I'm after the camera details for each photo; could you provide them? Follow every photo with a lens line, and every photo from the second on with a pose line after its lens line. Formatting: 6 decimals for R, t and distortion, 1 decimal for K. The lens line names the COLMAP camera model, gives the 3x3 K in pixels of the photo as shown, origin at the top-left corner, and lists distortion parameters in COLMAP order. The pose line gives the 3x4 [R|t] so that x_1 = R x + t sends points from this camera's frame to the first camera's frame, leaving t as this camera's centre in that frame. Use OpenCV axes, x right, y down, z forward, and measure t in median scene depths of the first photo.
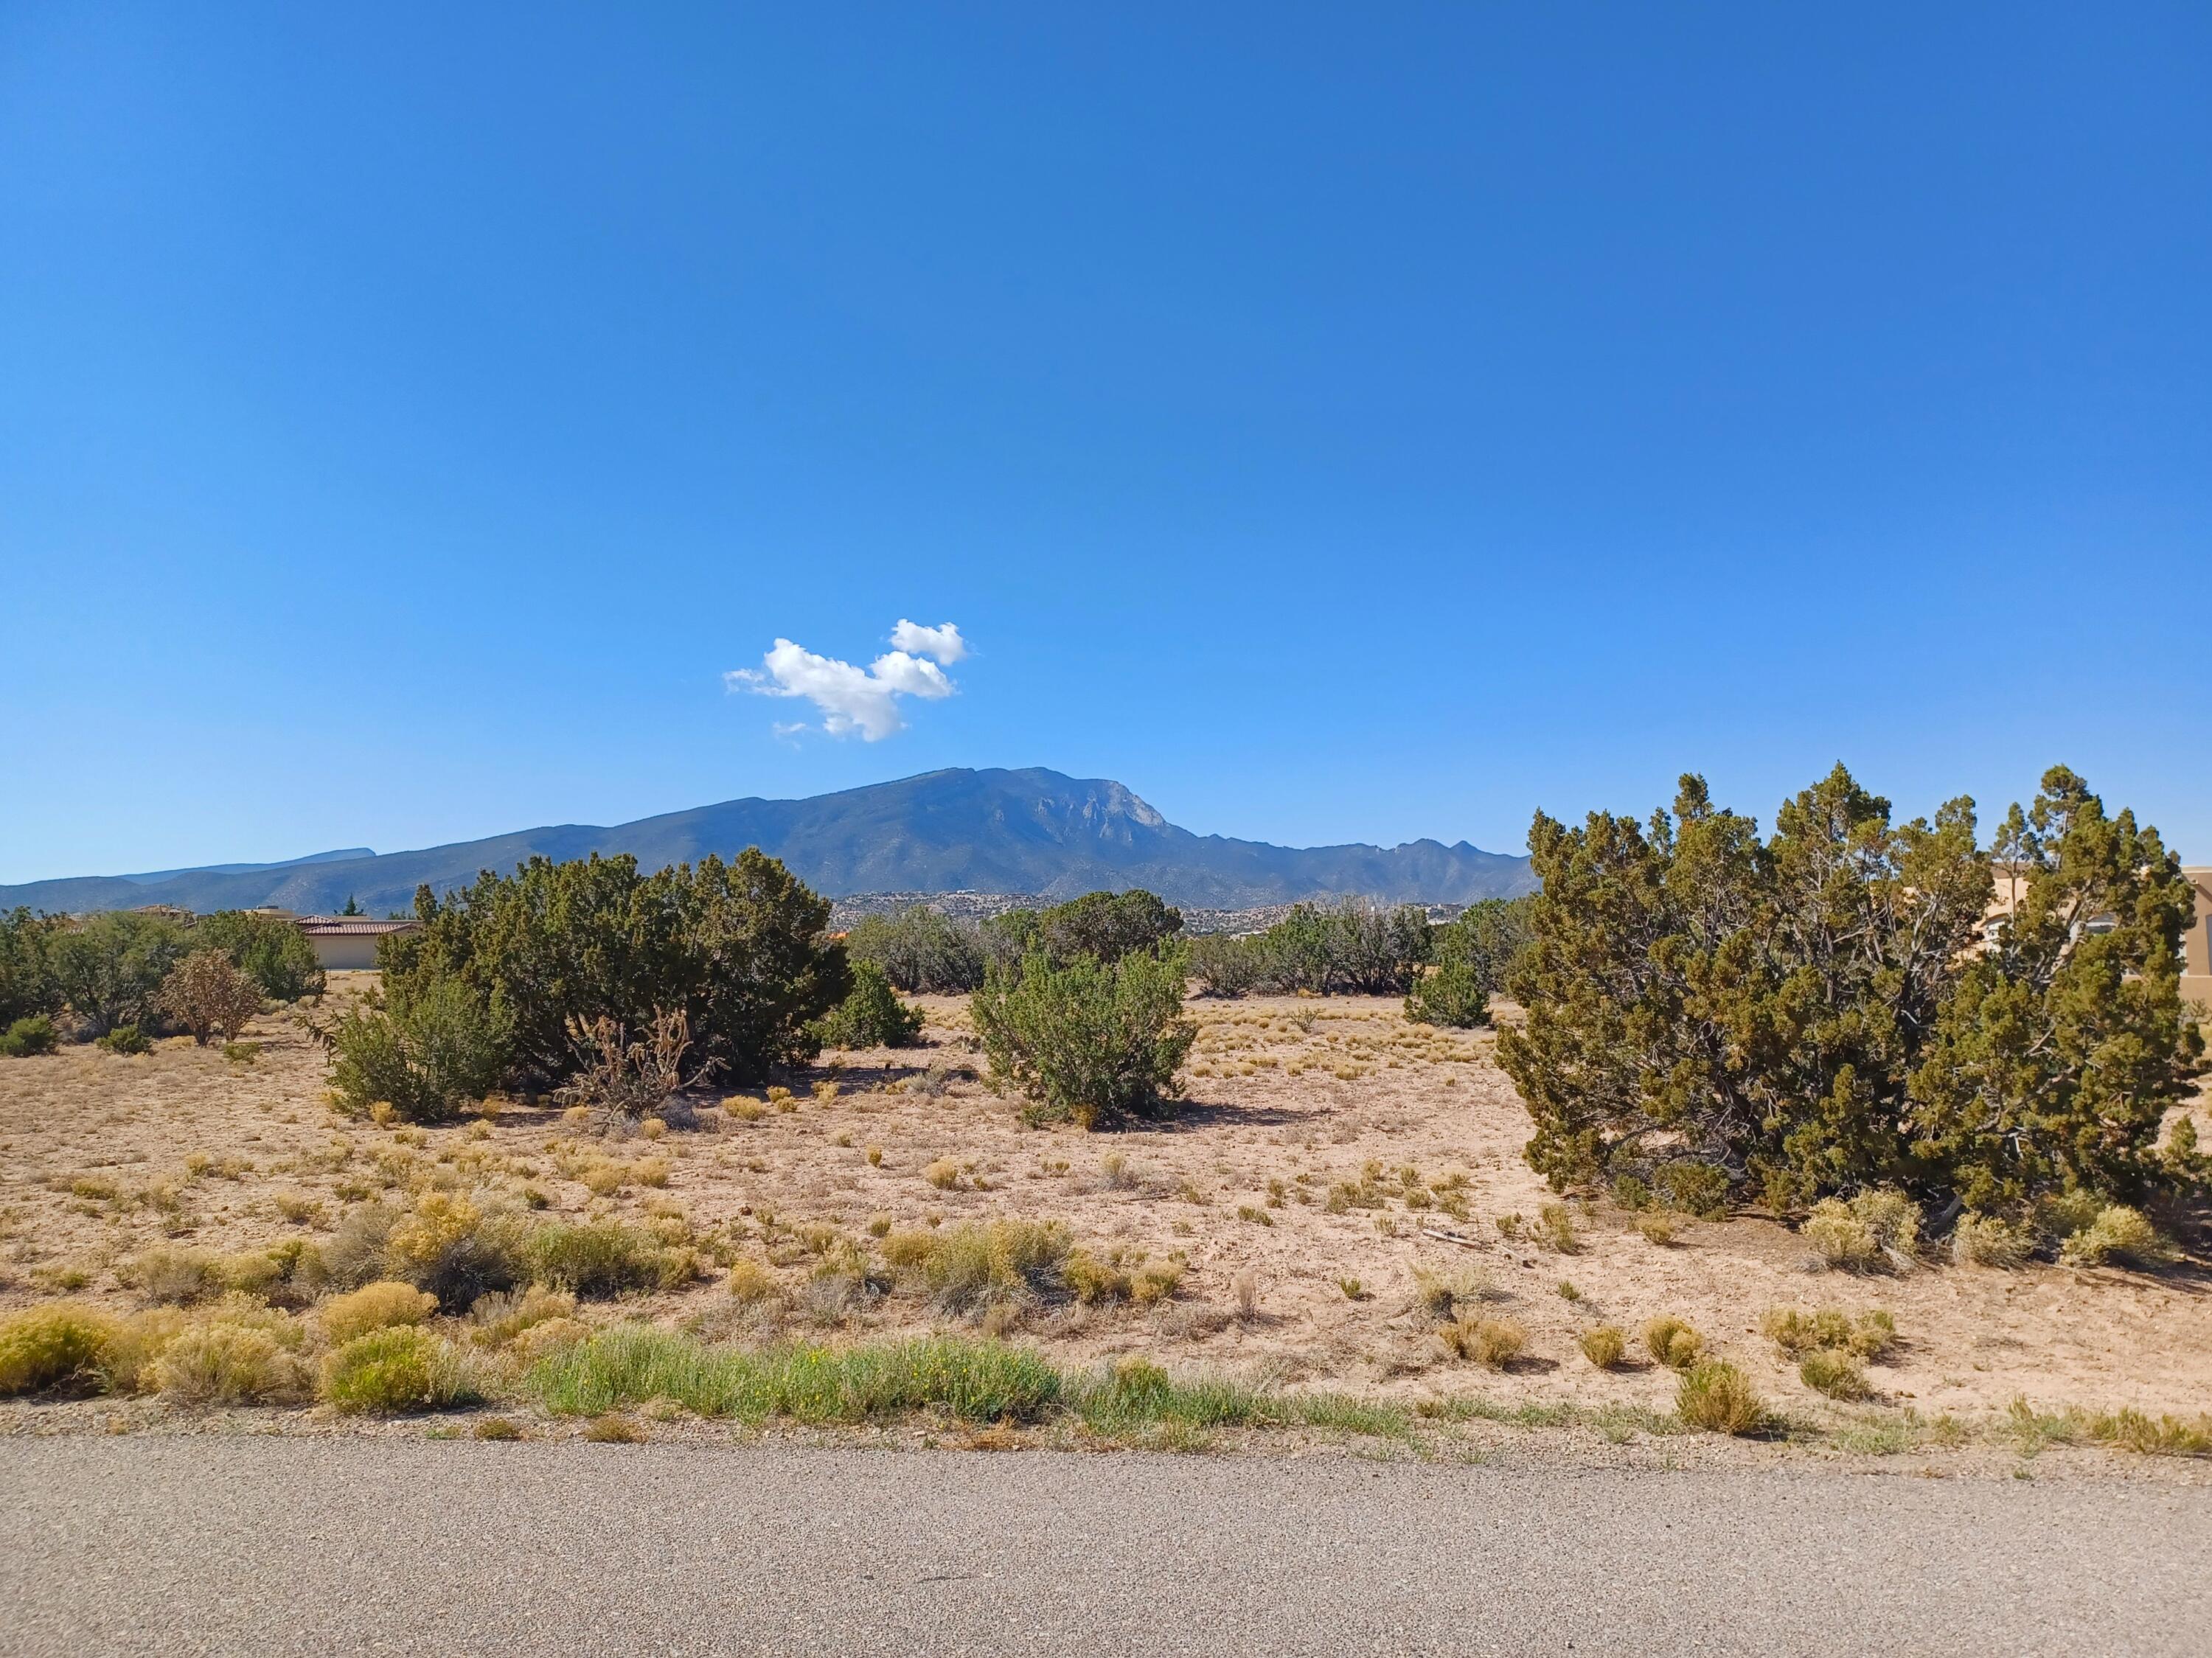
lens RADIAL K [[1658.9, 0, 1129.2], [0, 1658.9, 823.7], [0, 0, 1]] dist [0.054481, -0.002954]
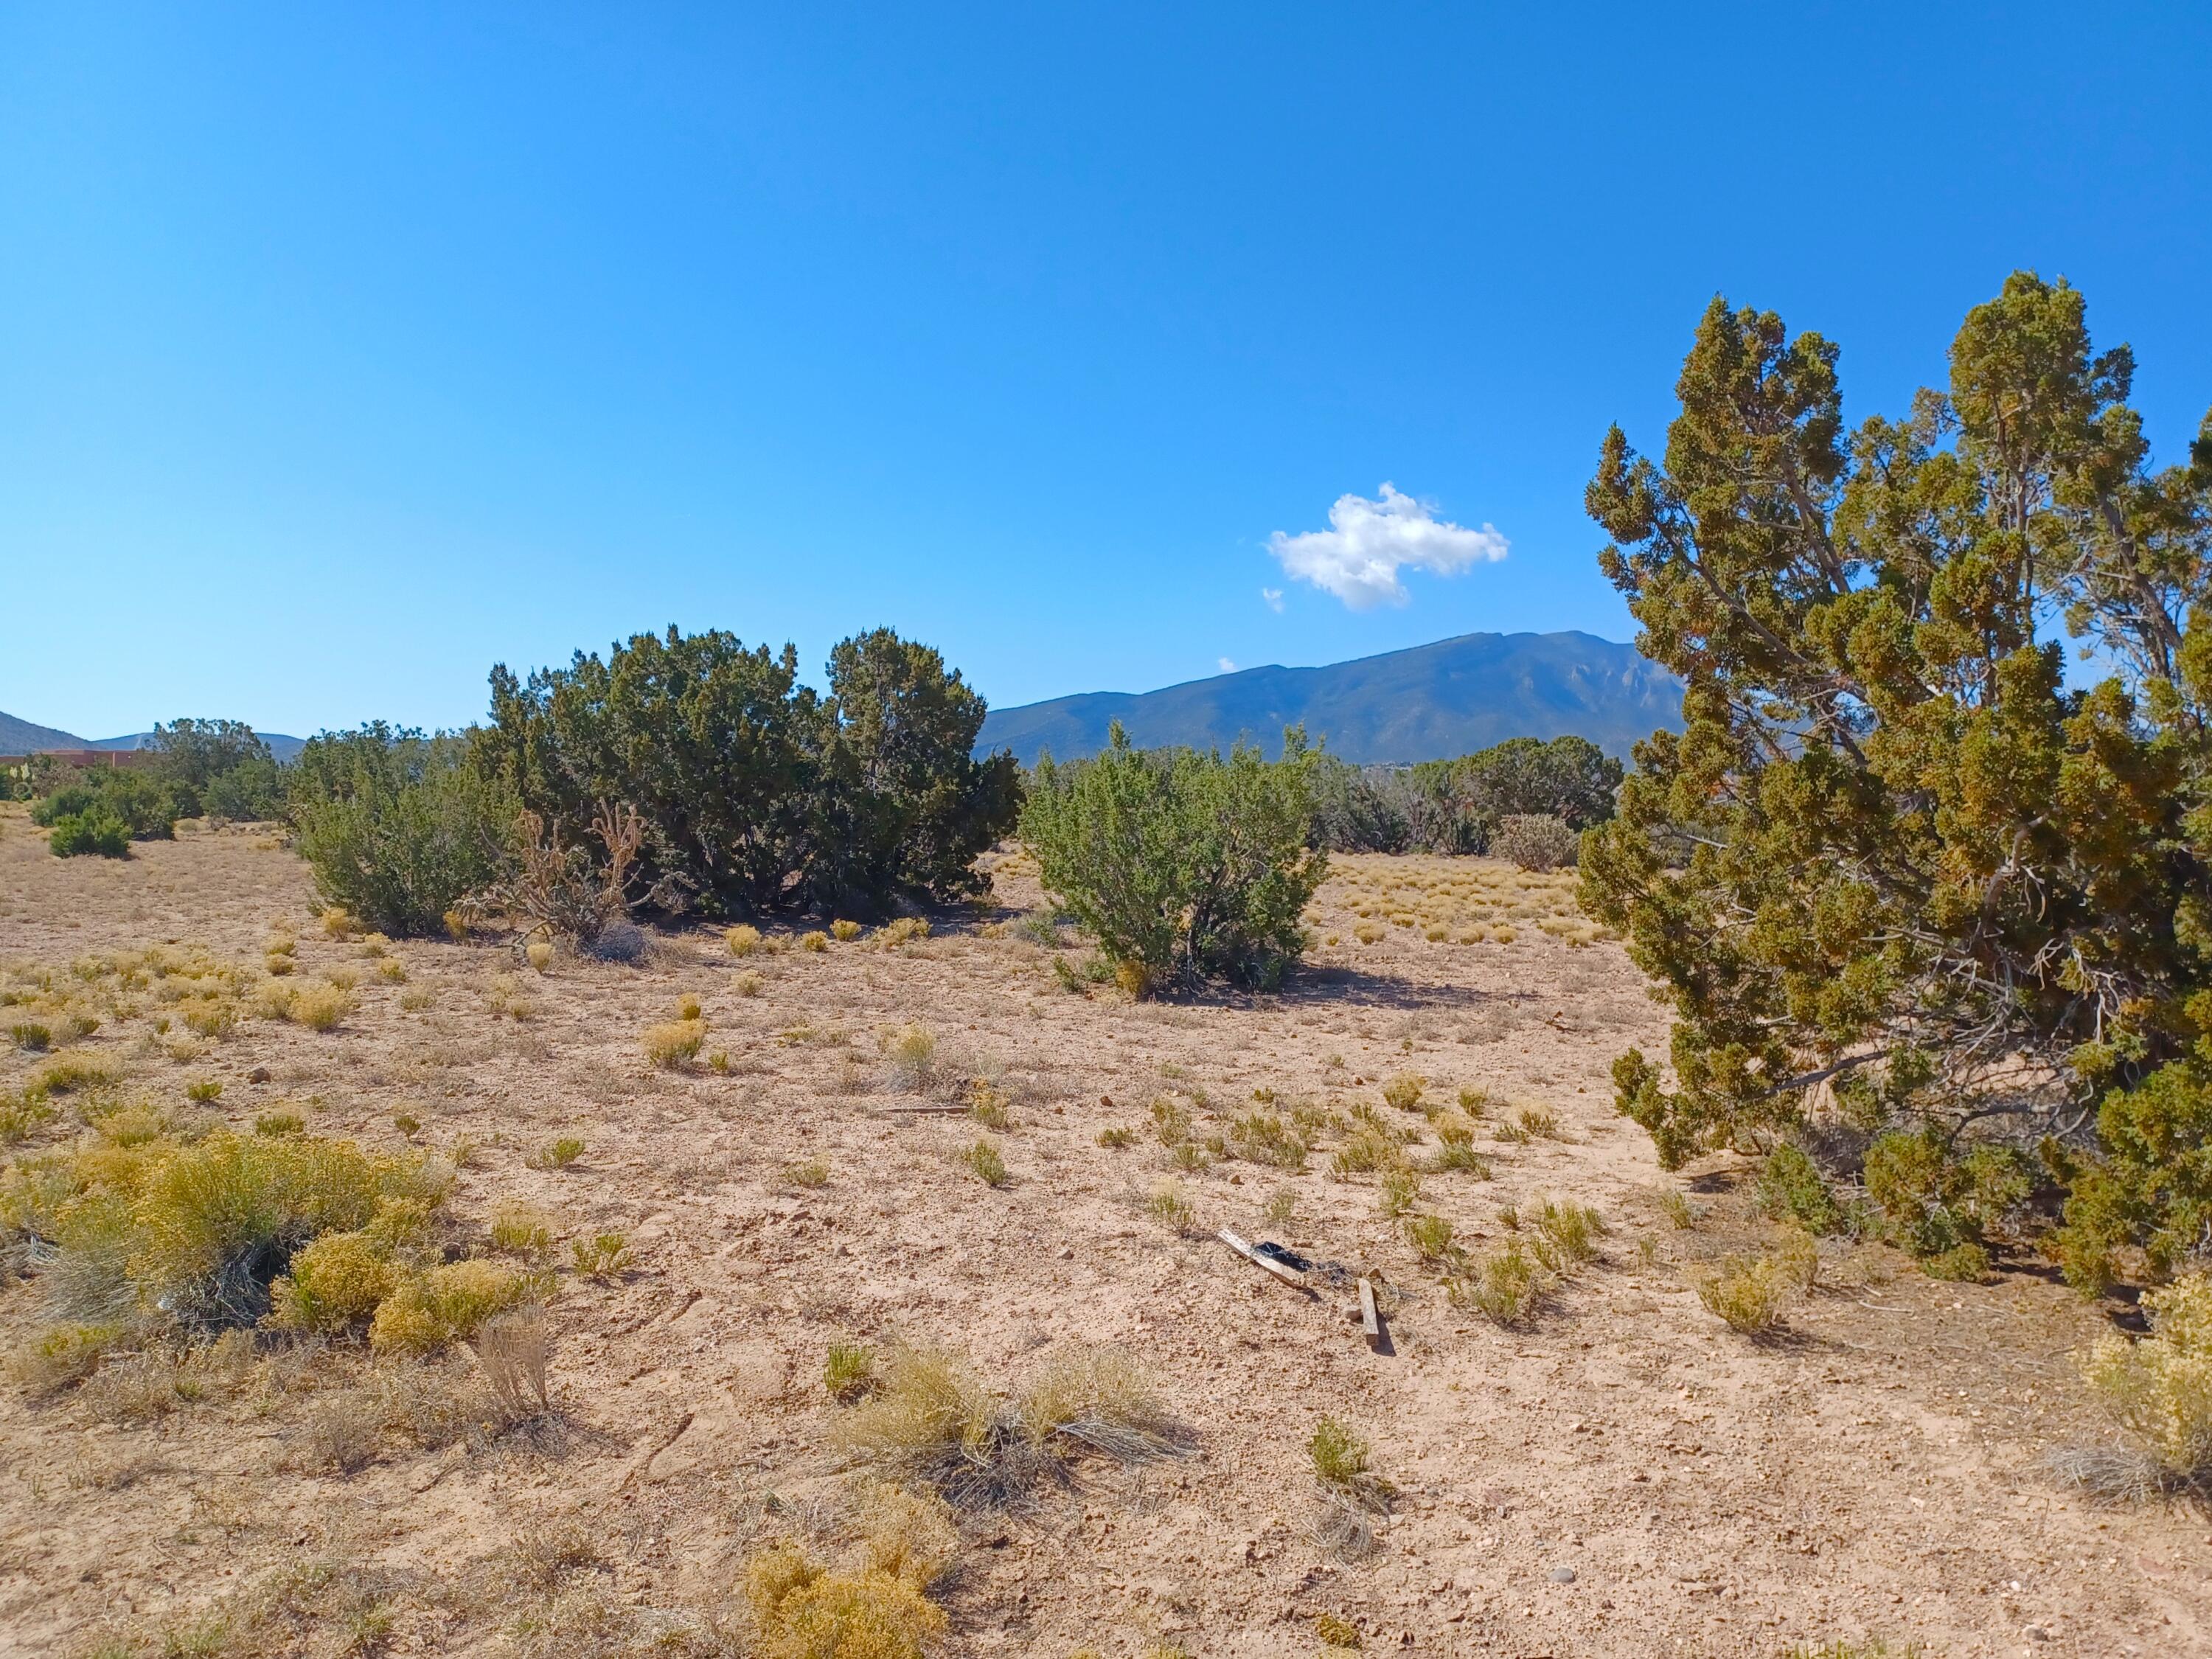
lens RADIAL K [[1659.0, 0, 1129.2], [0, 1659.0, 824.2], [0, 0, 1]] dist [0.054481, -0.002954]
pose [[0.945524, 0.029315, -0.324231, 0.083012], [-0.005233, 0.997177, 0.074899, 0.027088], [0.325511, -0.069122, 0.943008, 0.156890]]
